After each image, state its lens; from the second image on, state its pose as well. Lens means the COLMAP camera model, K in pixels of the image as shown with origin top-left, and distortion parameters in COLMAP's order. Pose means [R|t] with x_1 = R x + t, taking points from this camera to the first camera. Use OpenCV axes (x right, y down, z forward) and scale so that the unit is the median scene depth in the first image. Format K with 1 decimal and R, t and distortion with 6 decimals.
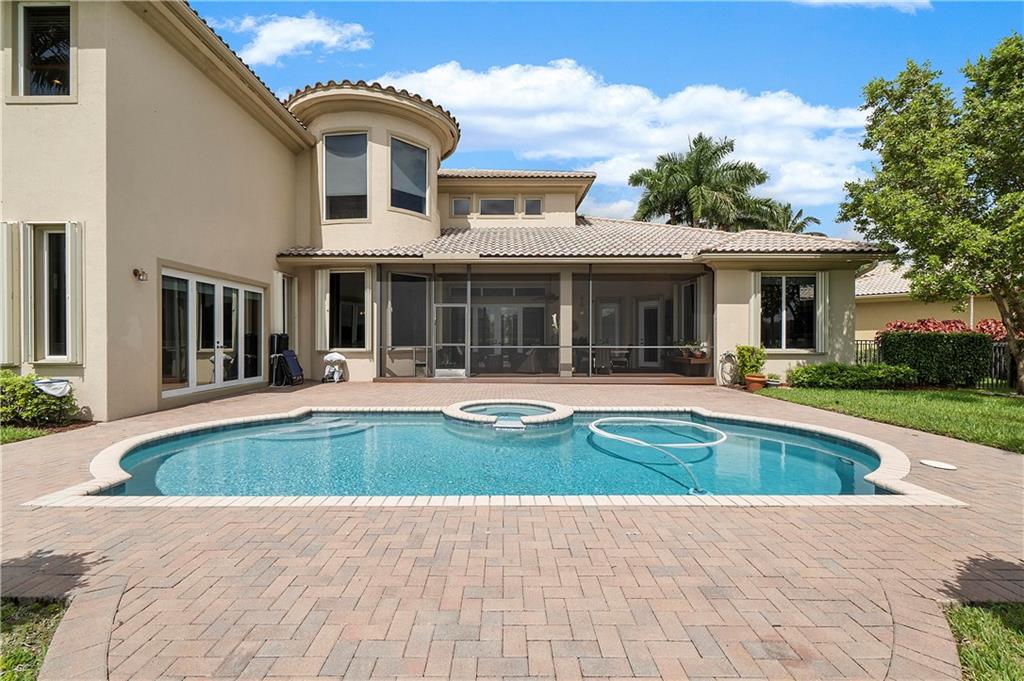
lens RADIAL K [[448.3, 0, 507.3], [0, 448.3, 339.0], [0, 0, 1]] dist [0.002217, 0.000228]
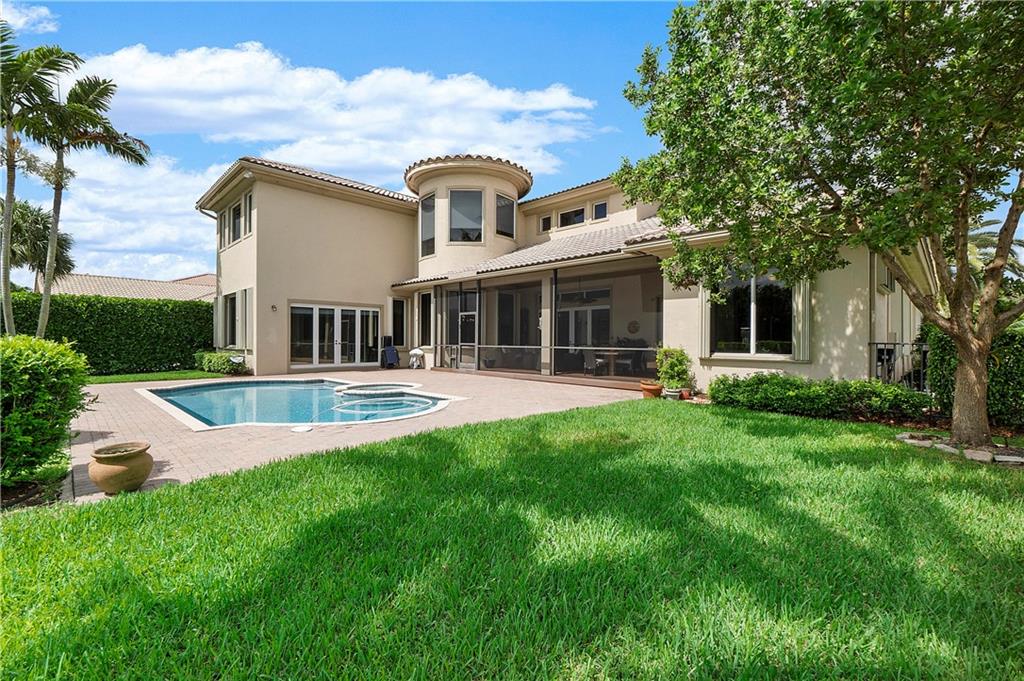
lens RADIAL K [[448.3, 0, 507.3], [0, 448.3, 339.0], [0, 0, 1]] dist [0.002217, 0.000228]
pose [[0.708457, 0.001440, -0.705753, 0.850617], [-0.004792, 0.999985, -0.002770, 0.001405], [0.705738, 0.005344, 0.708453, 0.171382]]
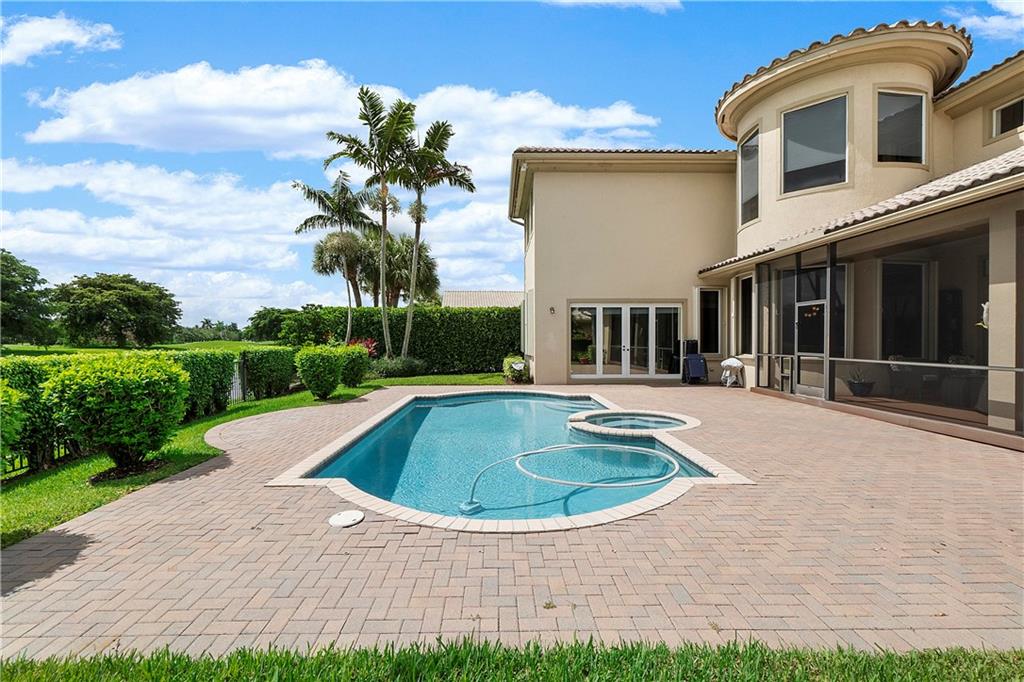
lens RADIAL K [[448.3, 0, 507.3], [0, 448.3, 339.5], [0, 0, 1]] dist [0.002217, 0.000228]
pose [[0.020775, 0.003475, -0.999778, 0.625054], [0.000429, 0.999994, 0.003485, -0.015889], [0.999784, -0.000501, 0.020774, 0.462020]]
